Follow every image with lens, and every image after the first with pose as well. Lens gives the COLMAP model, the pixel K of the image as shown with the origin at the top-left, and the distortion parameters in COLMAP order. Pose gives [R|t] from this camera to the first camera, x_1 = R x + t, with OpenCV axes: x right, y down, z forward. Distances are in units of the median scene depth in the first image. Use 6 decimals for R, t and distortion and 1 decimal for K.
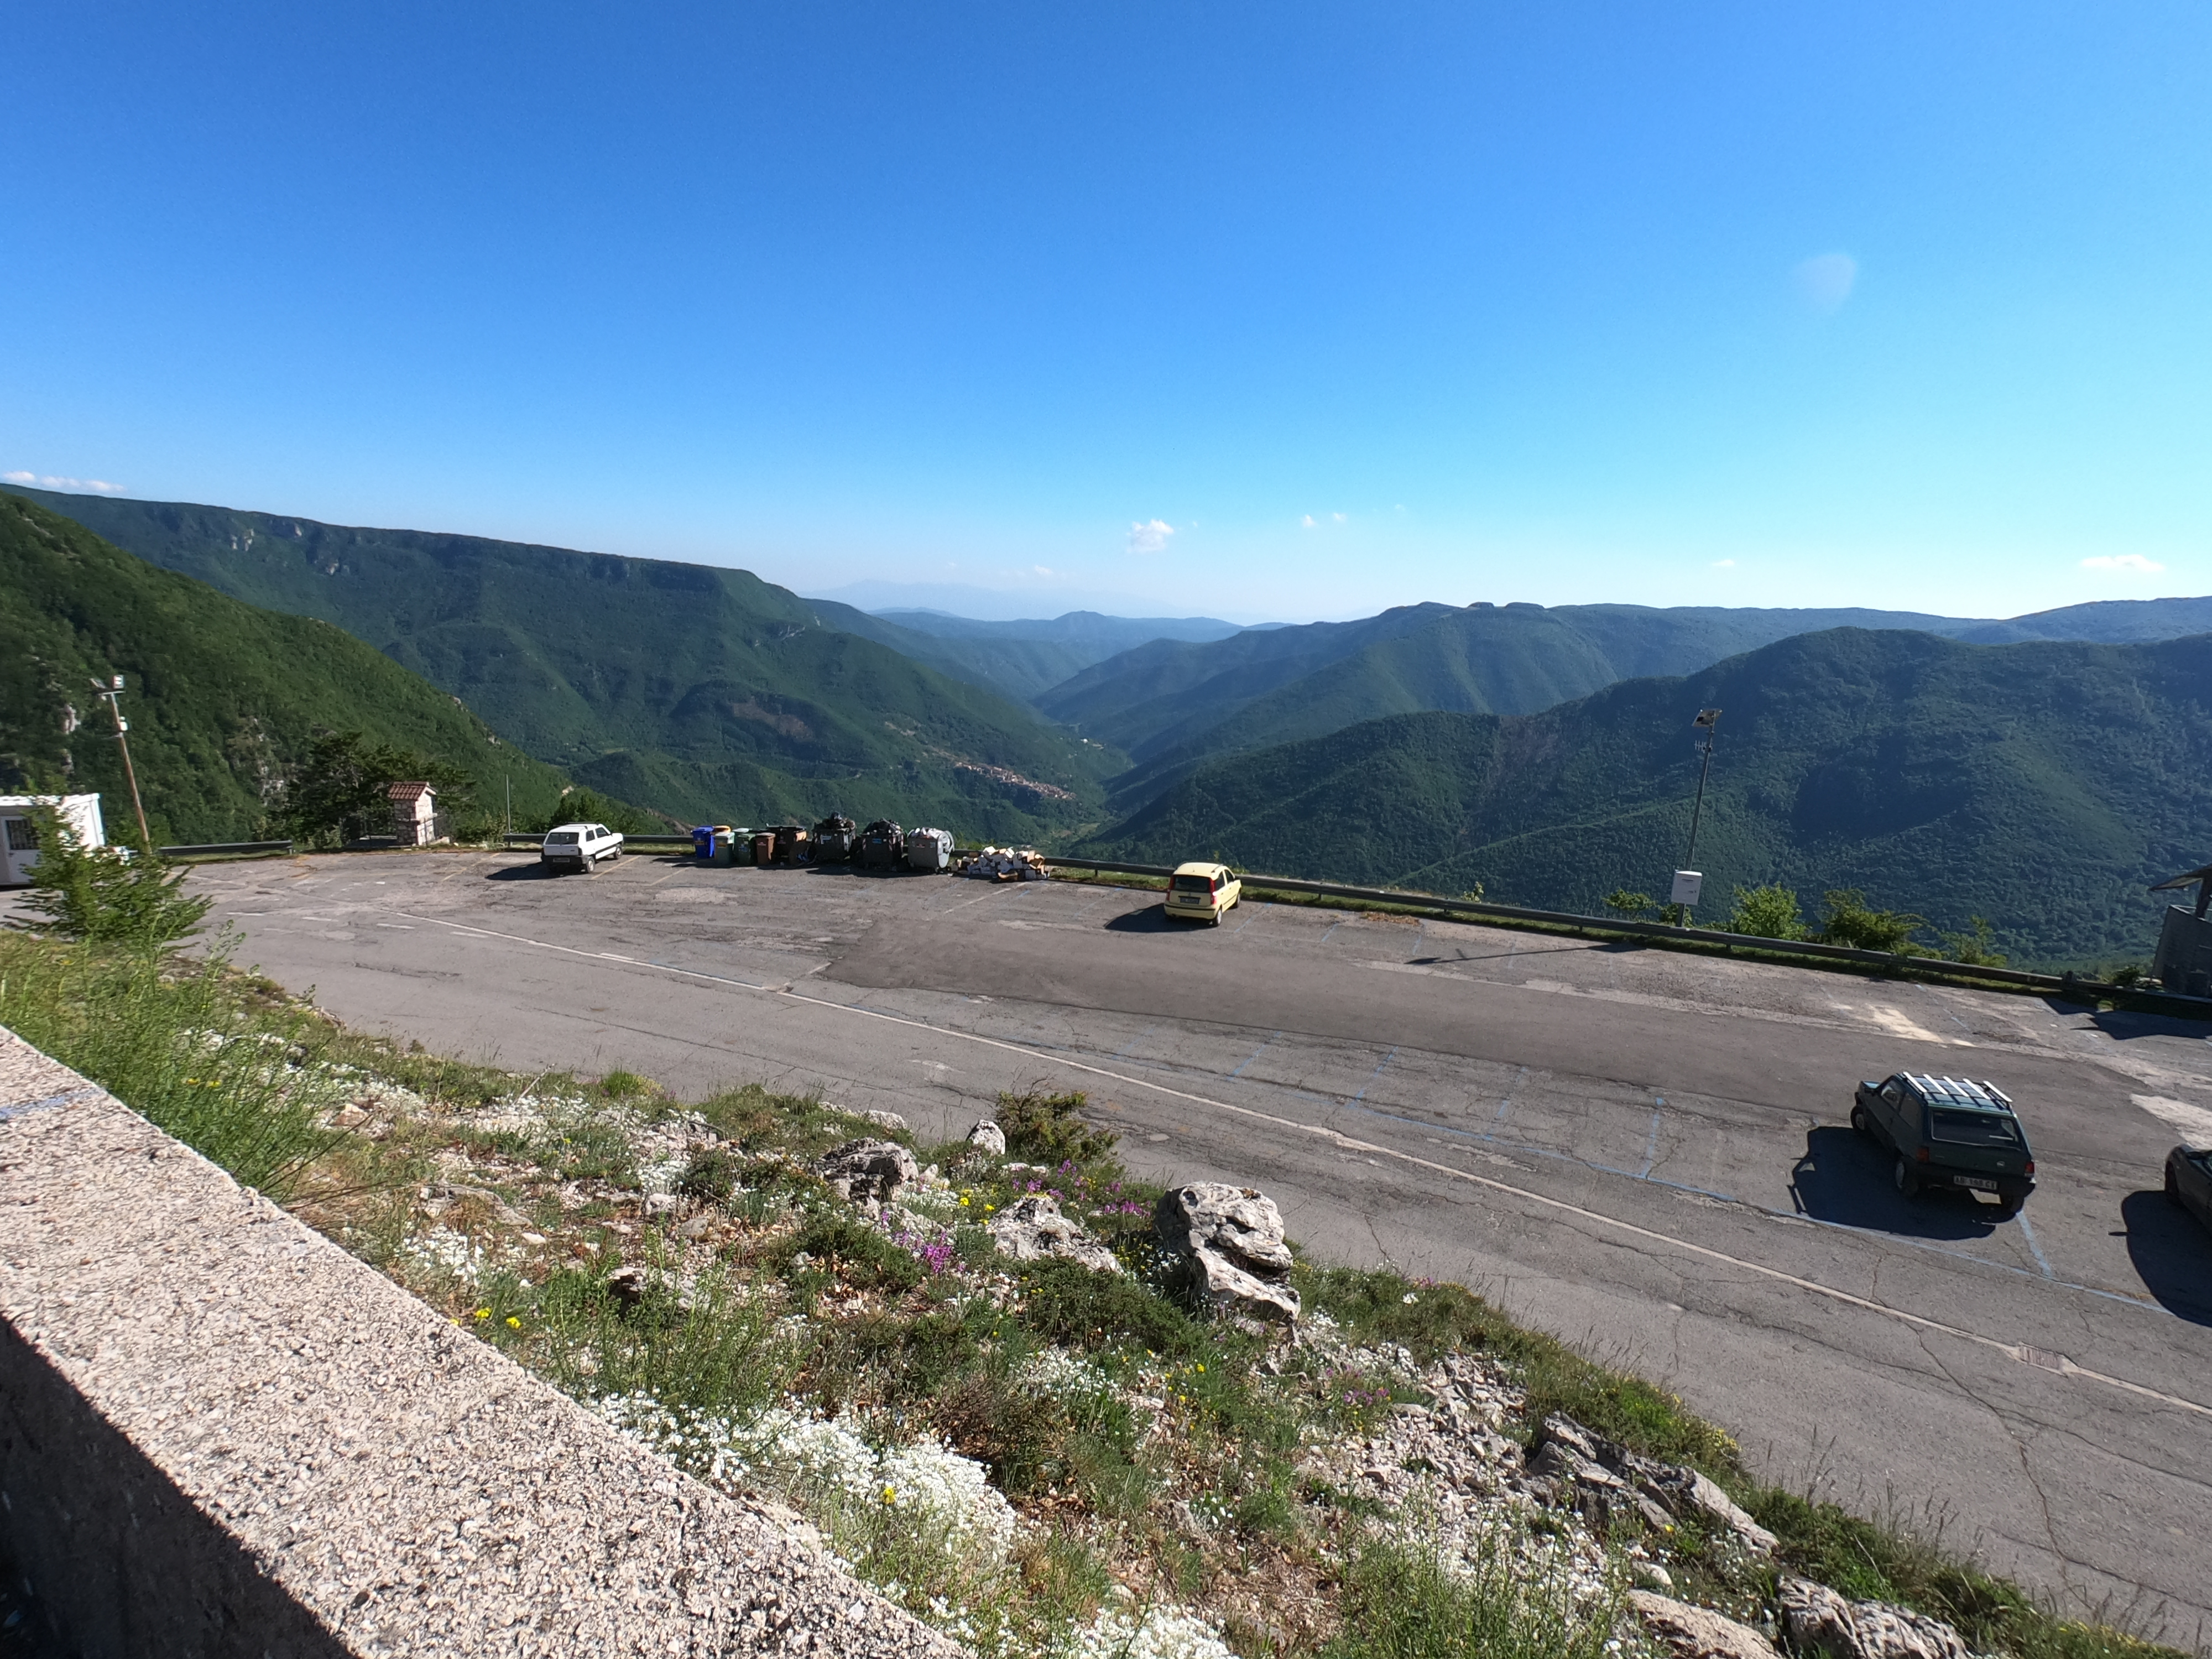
lens RADIAL K [[1106.1, 0, 1104.6], [0, 1106.1, 832.8], [0, 0, 1]] dist [-0.003525, 0.001369]
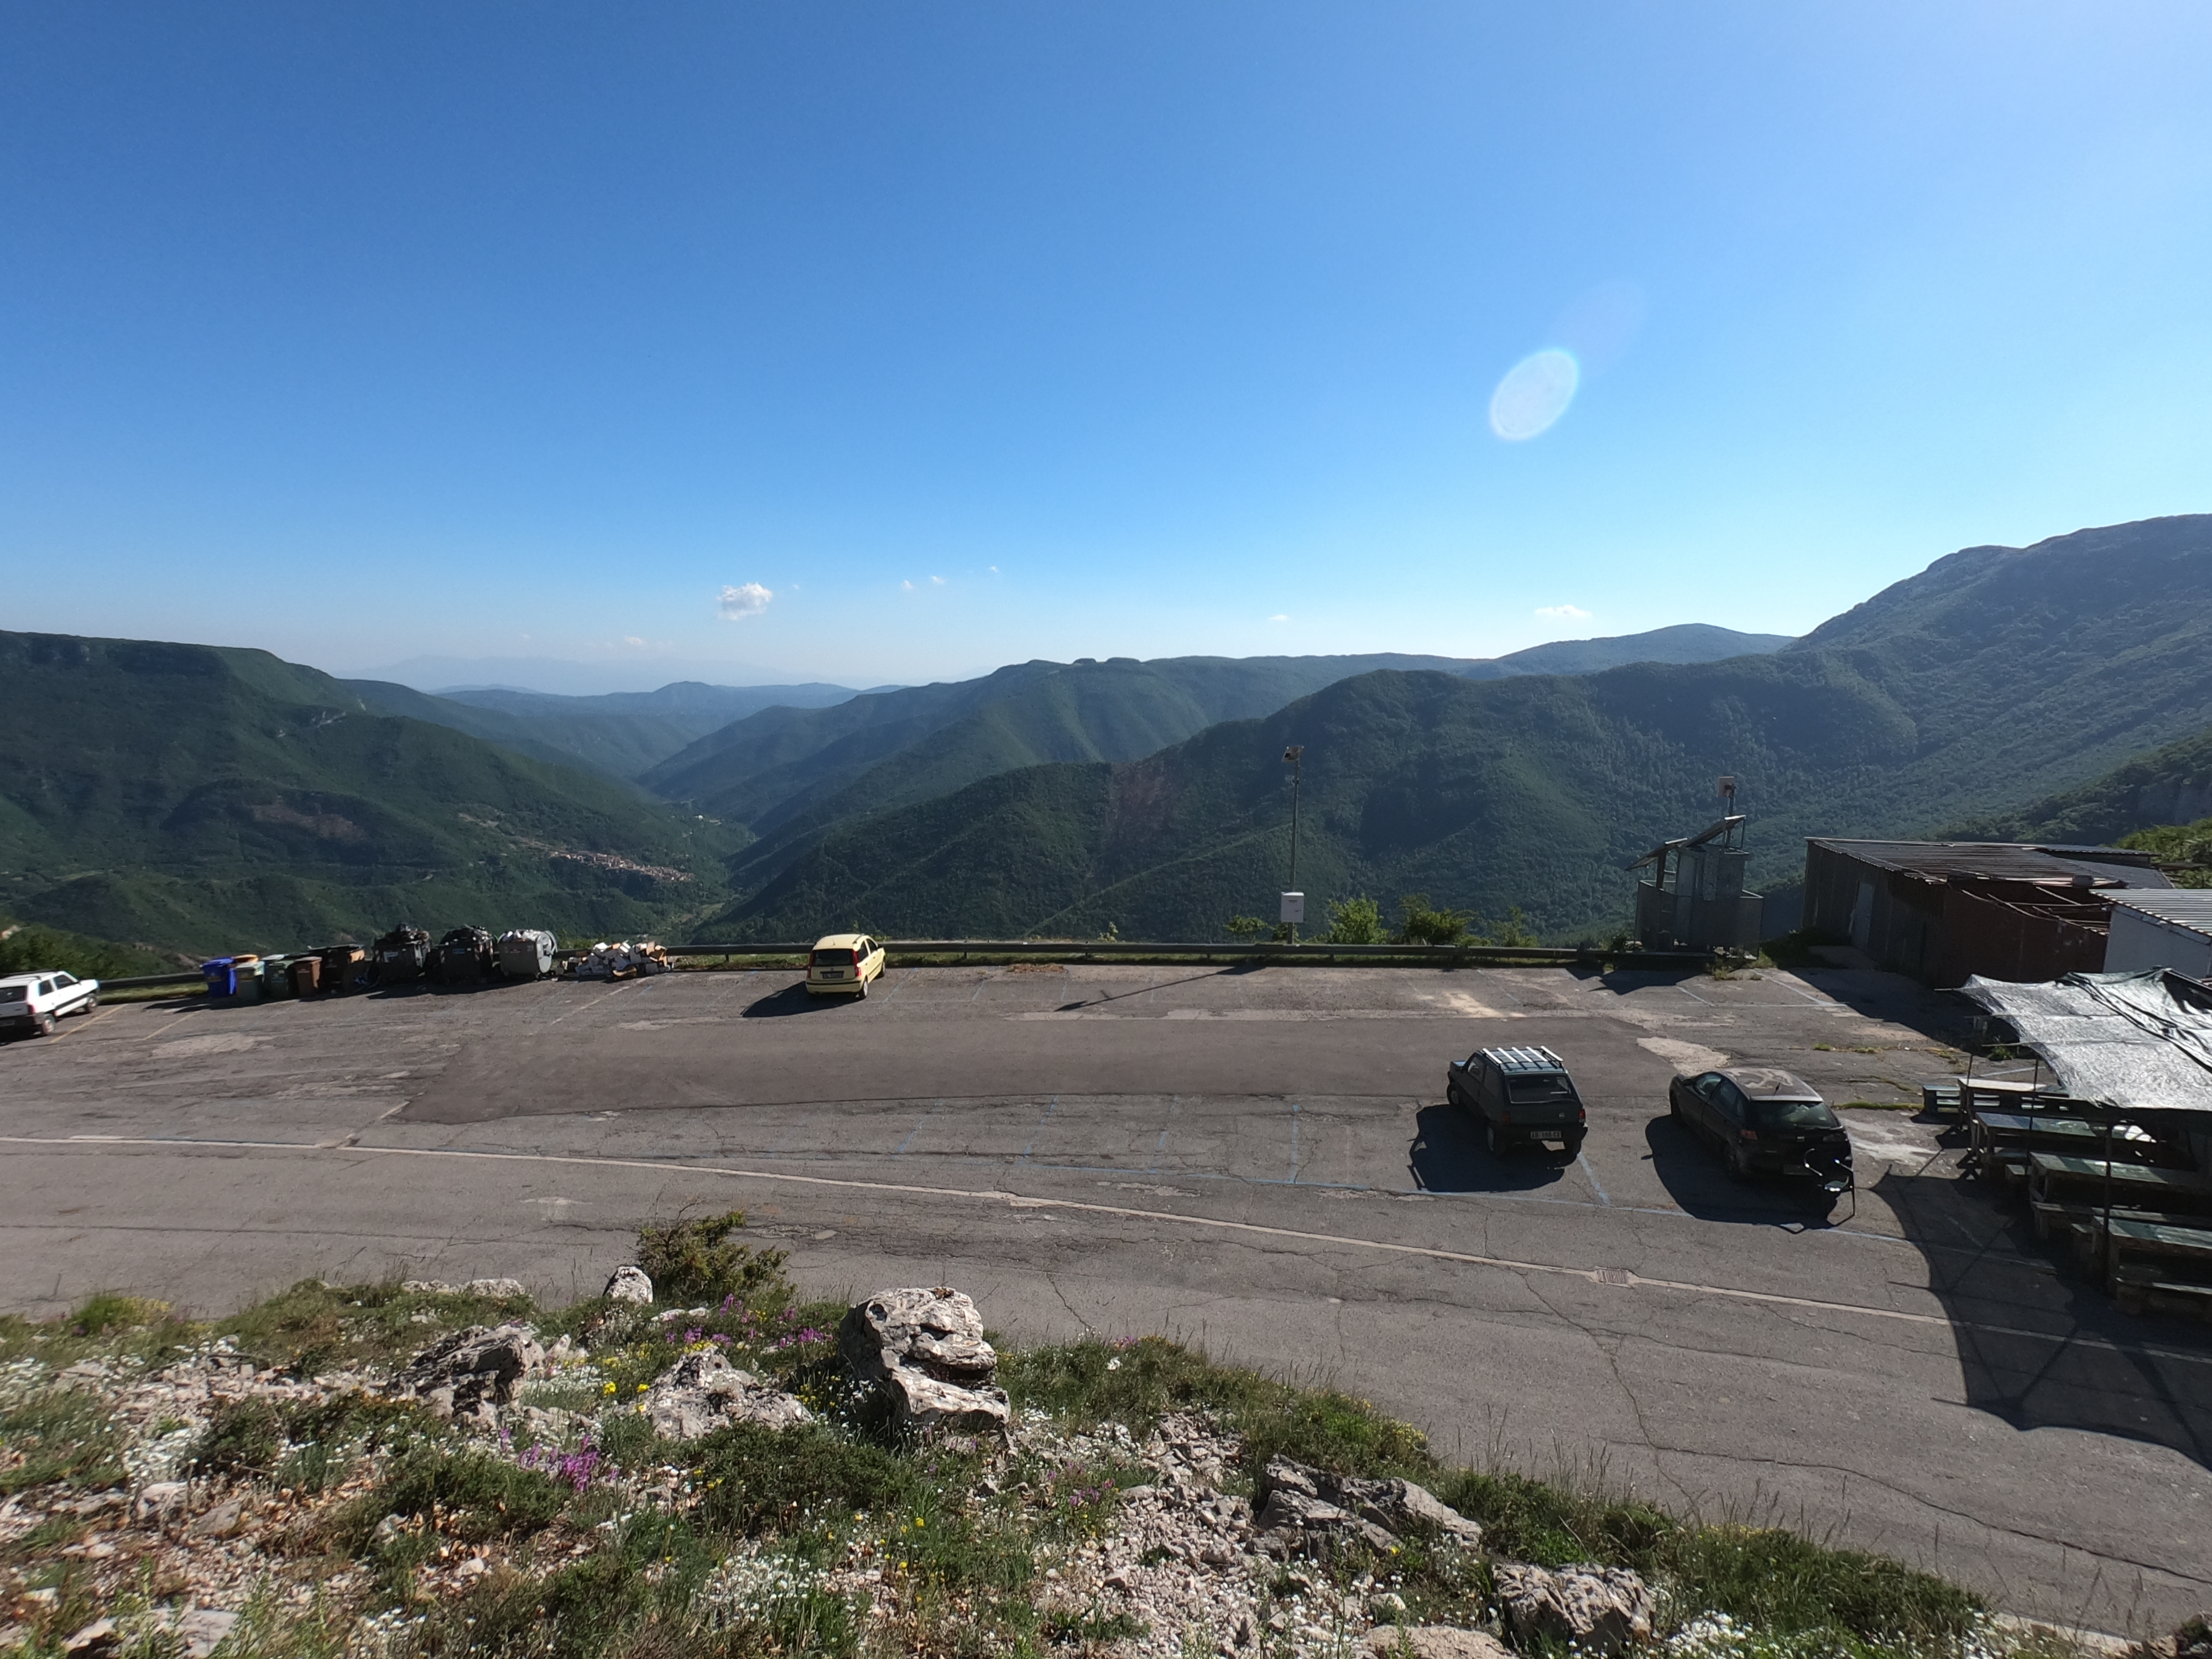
lens RADIAL K [[1106.1, 0, 1105.3], [0, 1106.1, 832.1], [0, 0, 1]] dist [-0.003525, 0.001369]
pose [[0.942000, -0.082843, 0.325228, -0.001673], [0.100586, 0.994199, -0.038094, -0.001568], [-0.320185, 0.068597, 0.944868, 0.009550]]
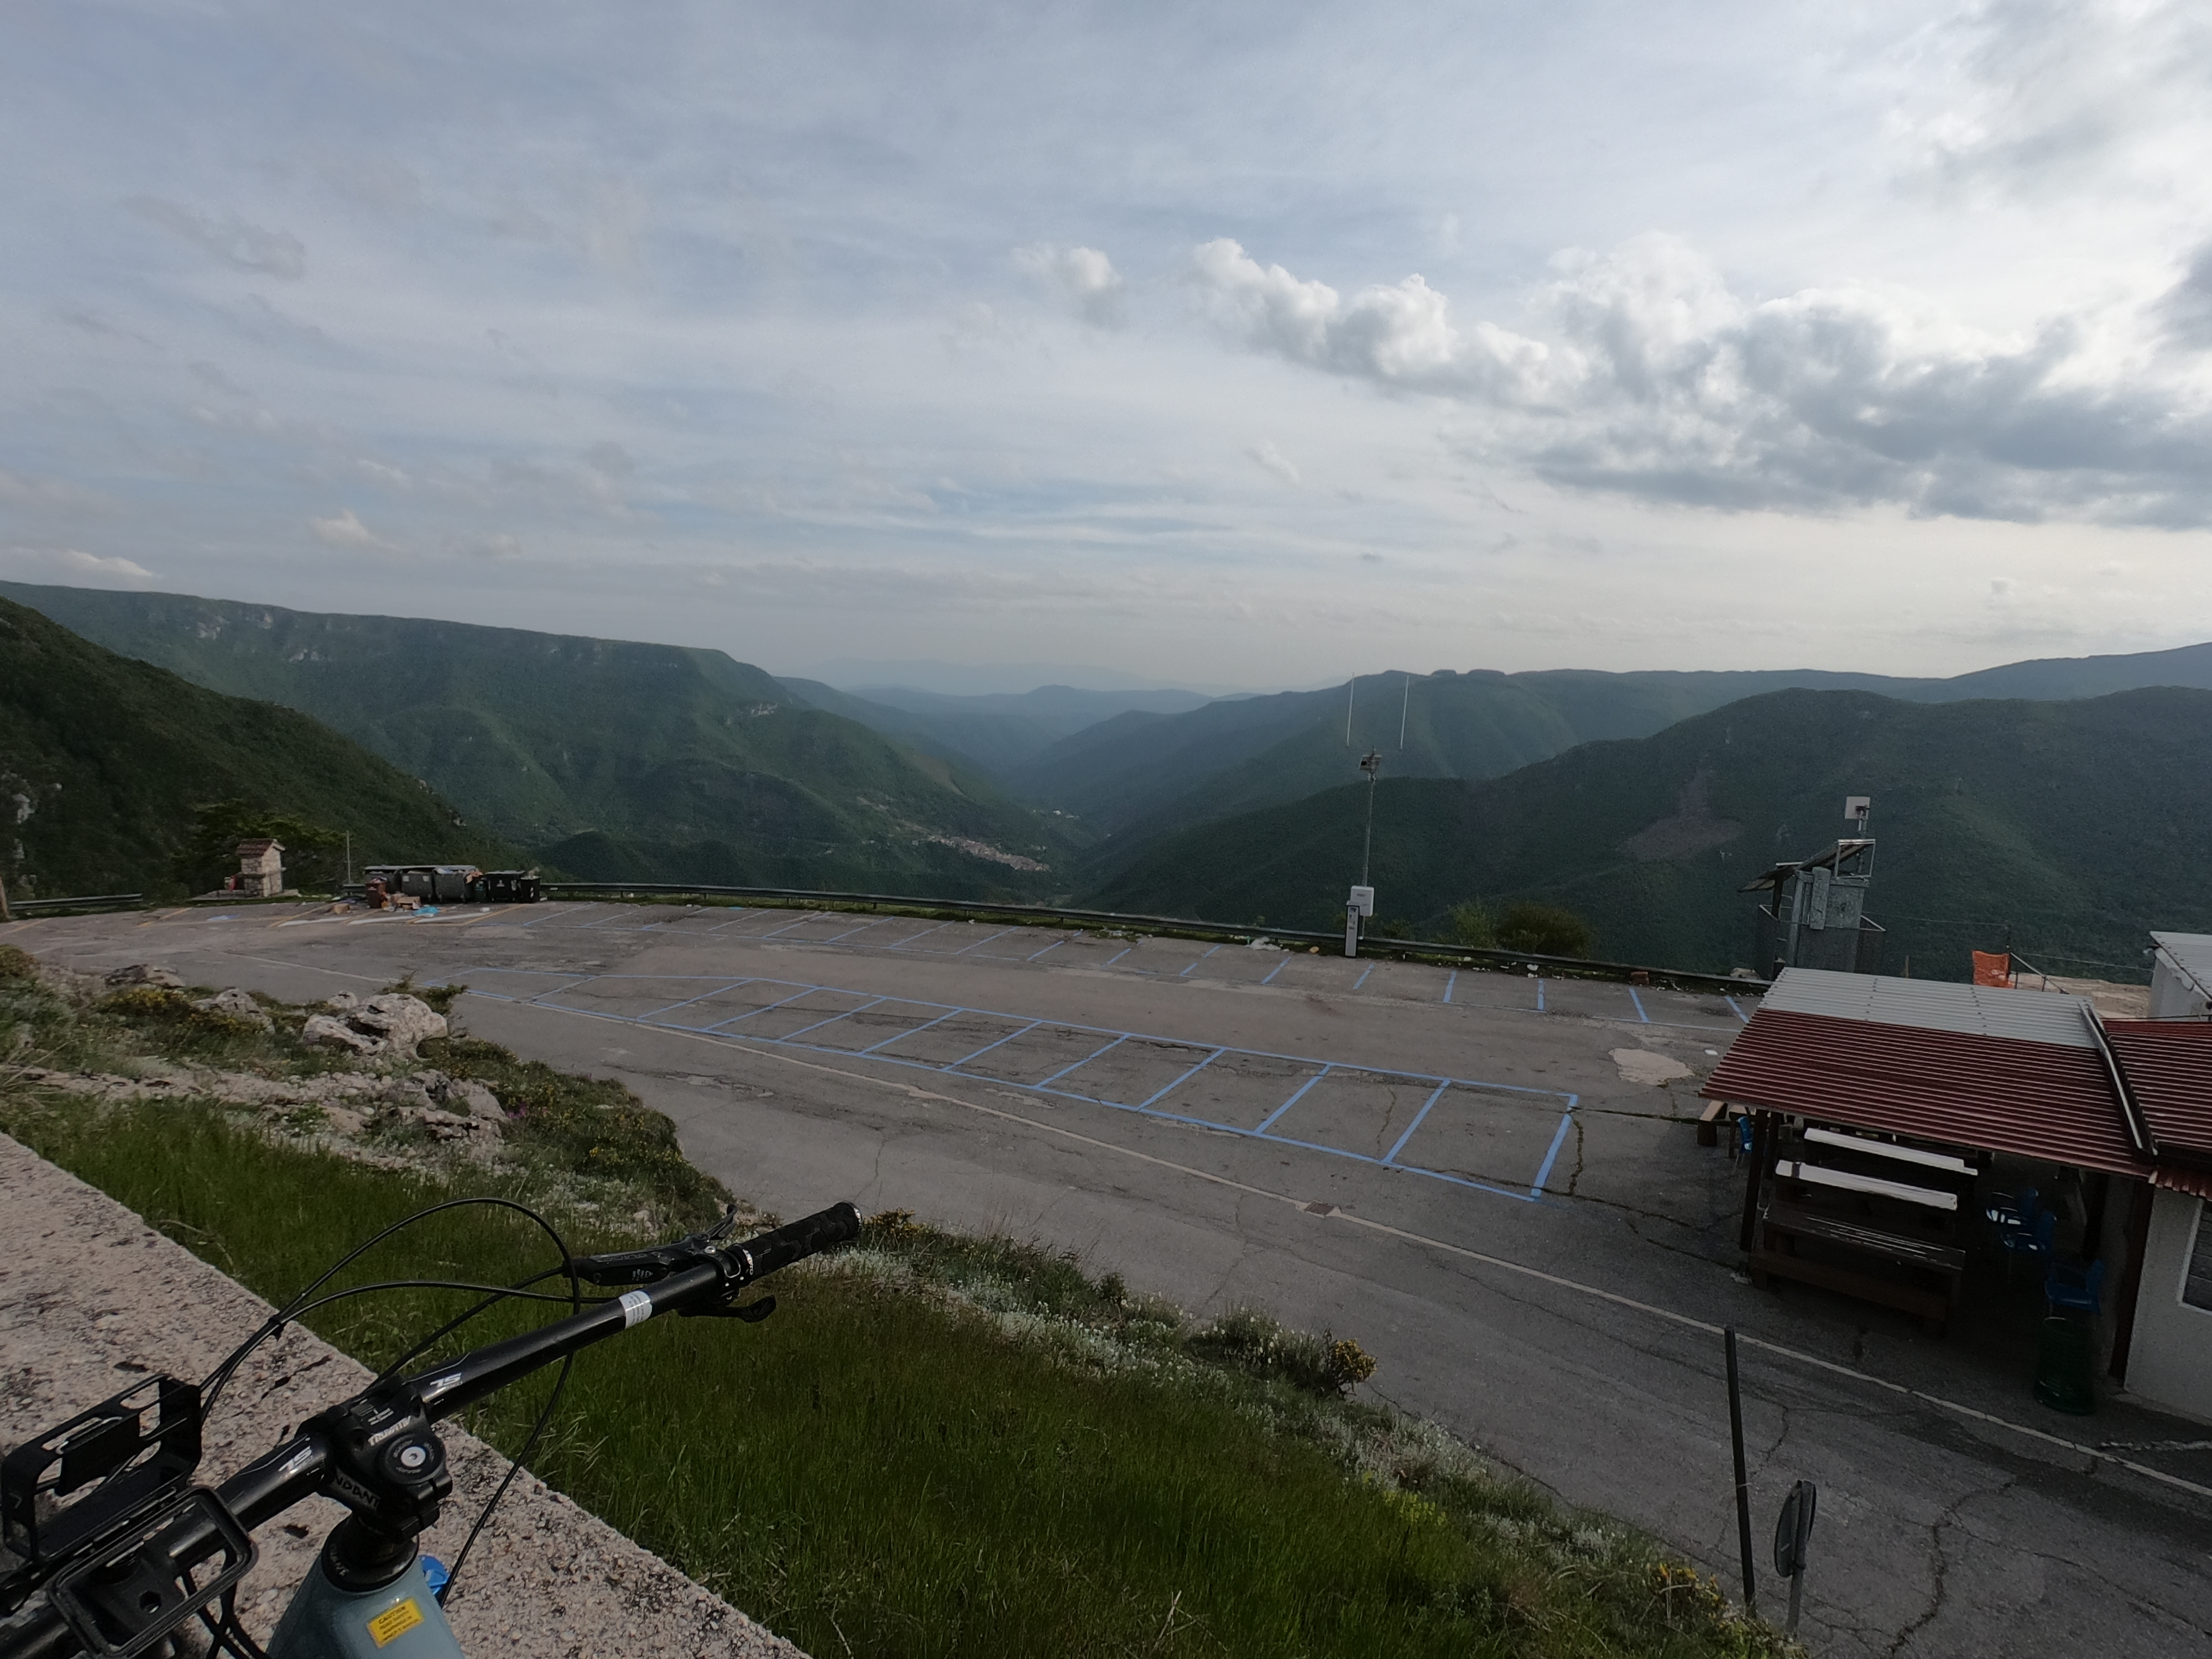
lens RADIAL K [[1106.1, 0, 1104.9], [0, 1106.1, 825.8], [0, 0, 1]] dist [-0.003525, 0.001369]
pose [[0.999597, -0.018844, 0.021221, 0.196482], [0.020297, 0.997307, -0.070468, 0.038255], [-0.019836, 0.070871, 0.997288, -0.110029]]
